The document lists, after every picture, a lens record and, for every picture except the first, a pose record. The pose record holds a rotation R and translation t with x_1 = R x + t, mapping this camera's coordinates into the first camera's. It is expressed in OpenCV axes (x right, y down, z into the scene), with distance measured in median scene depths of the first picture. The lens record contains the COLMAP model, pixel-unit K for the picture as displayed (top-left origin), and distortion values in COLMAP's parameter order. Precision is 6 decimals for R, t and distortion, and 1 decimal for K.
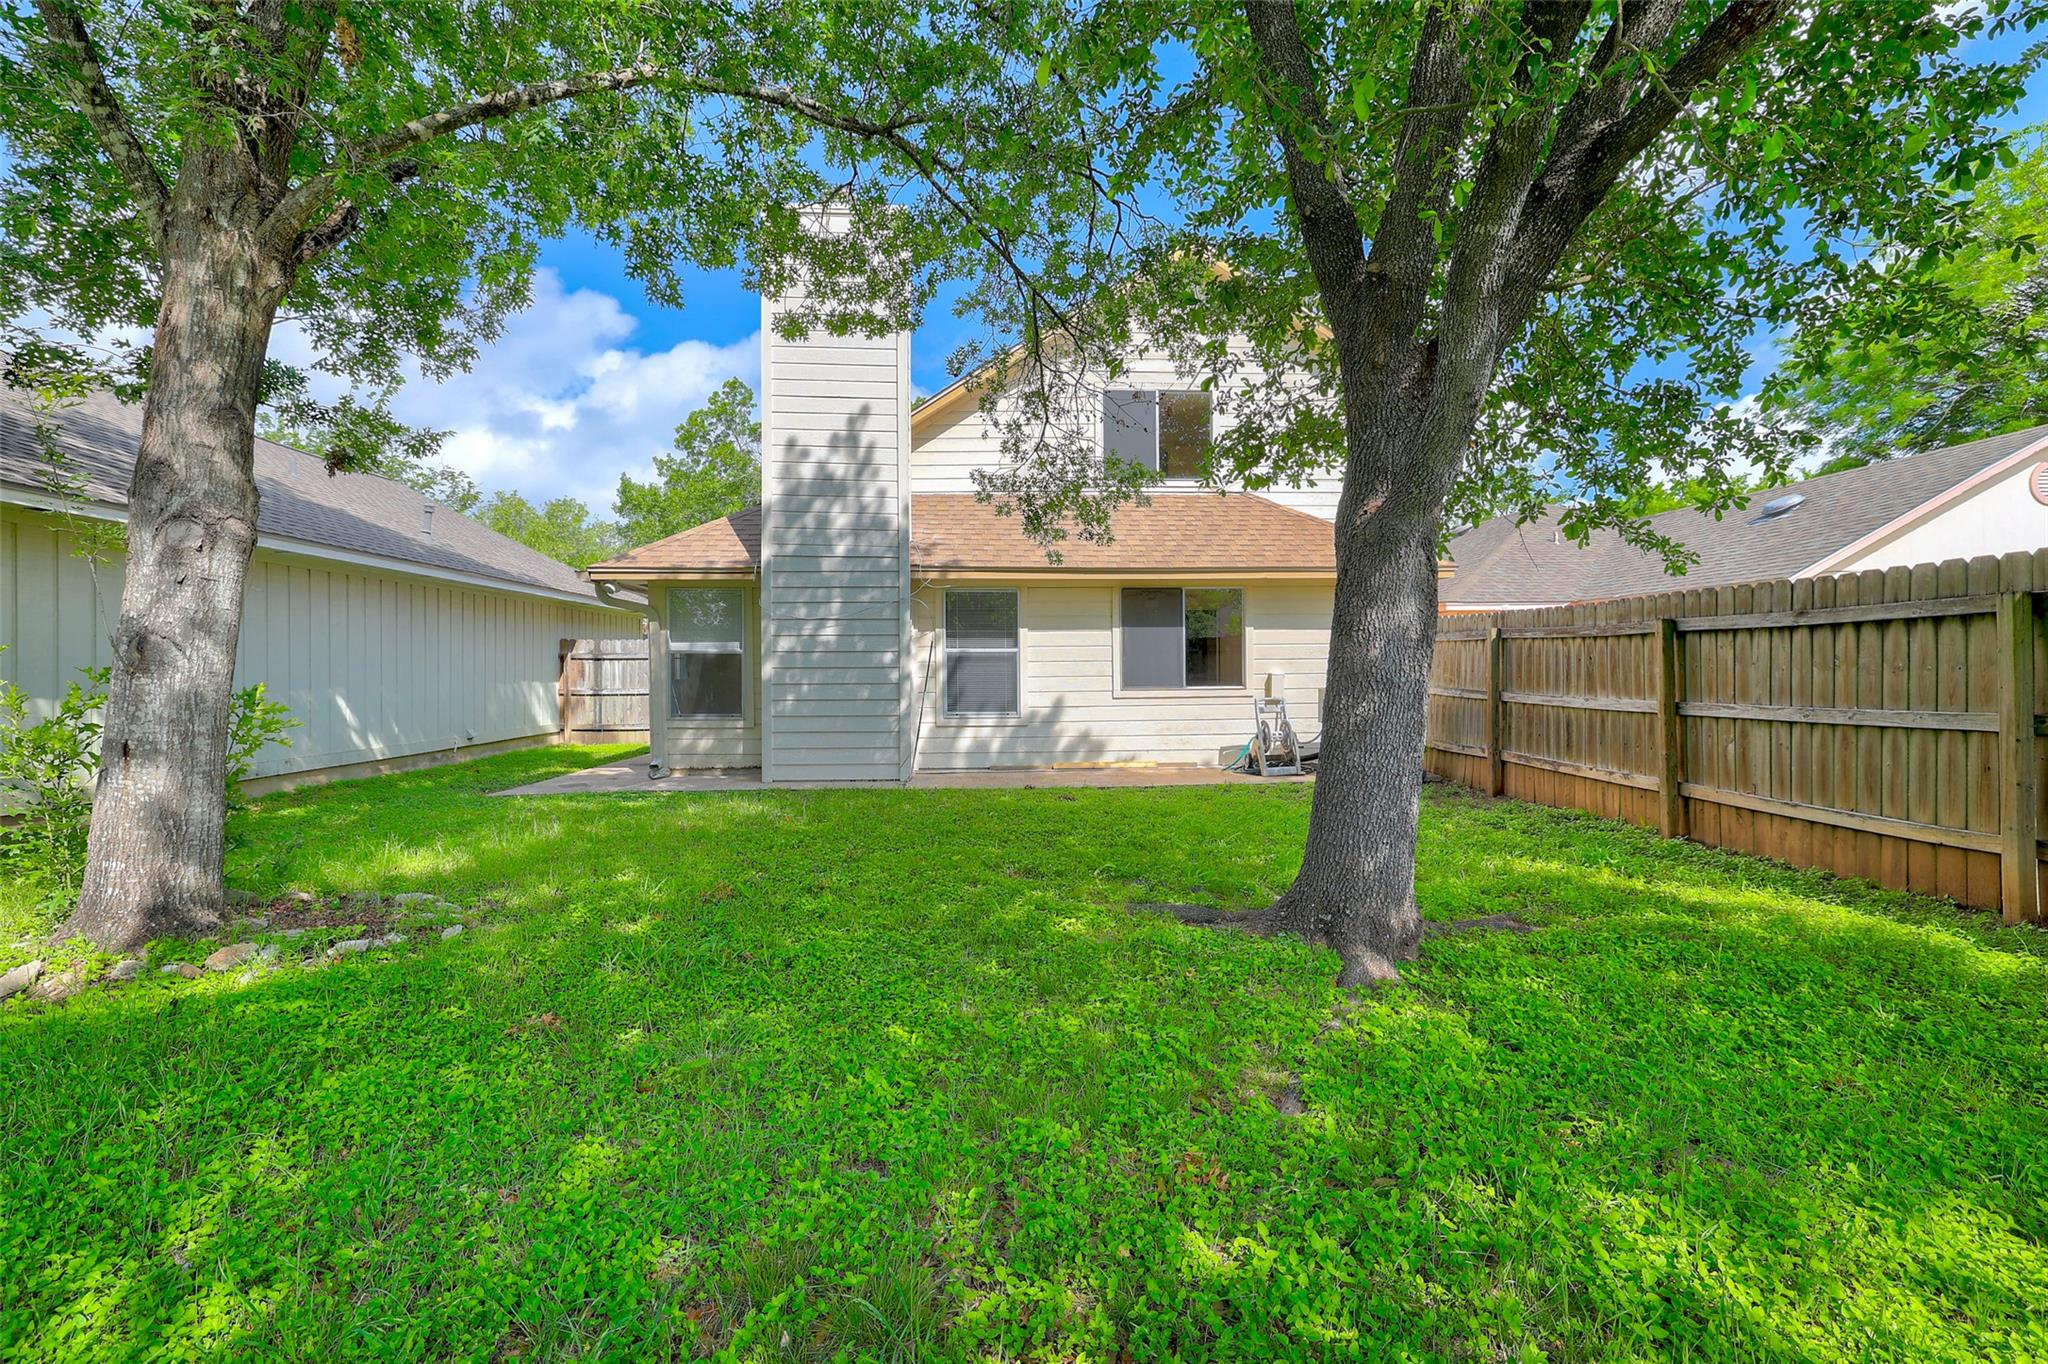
lens RADIAL K [[933.7, 0, 1024.0], [0, 933.7, 682.0], [0, 0, 1]] dist [-0.000121, 0.000053]
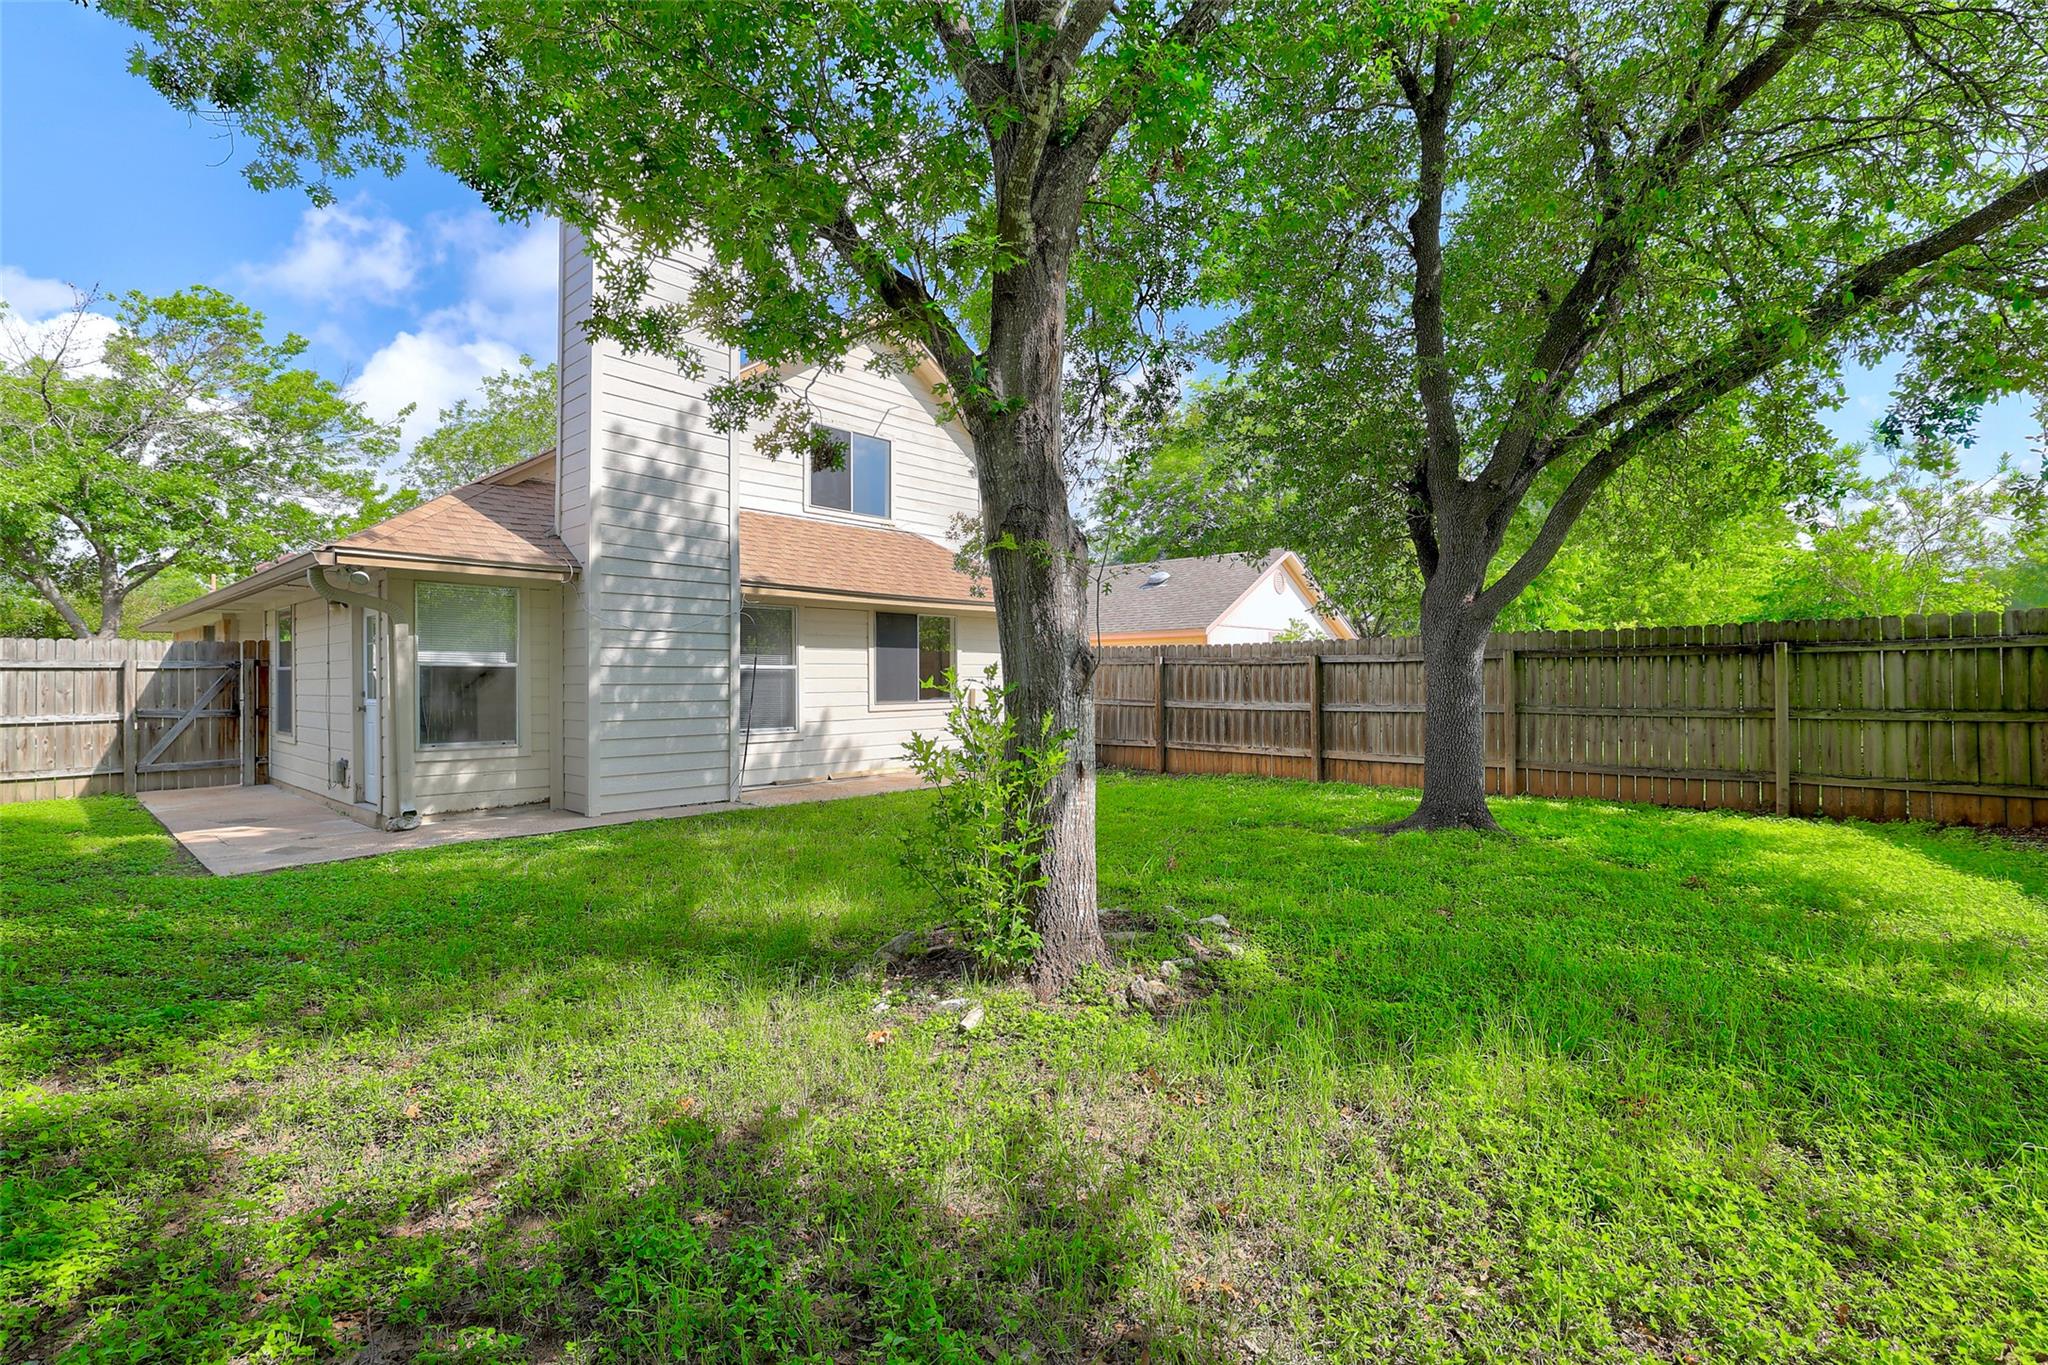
lens RADIAL K [[933.7, 0, 1024.0], [0, 933.7, 682.5], [0, 0, 1]] dist [-0.000121, 0.000053]
pose [[0.711551, 0.002339, 0.702630, -0.571268], [0.011318, 0.999827, -0.014790, 0.001052], [-0.702543, 0.018476, 0.711401, 0.099768]]
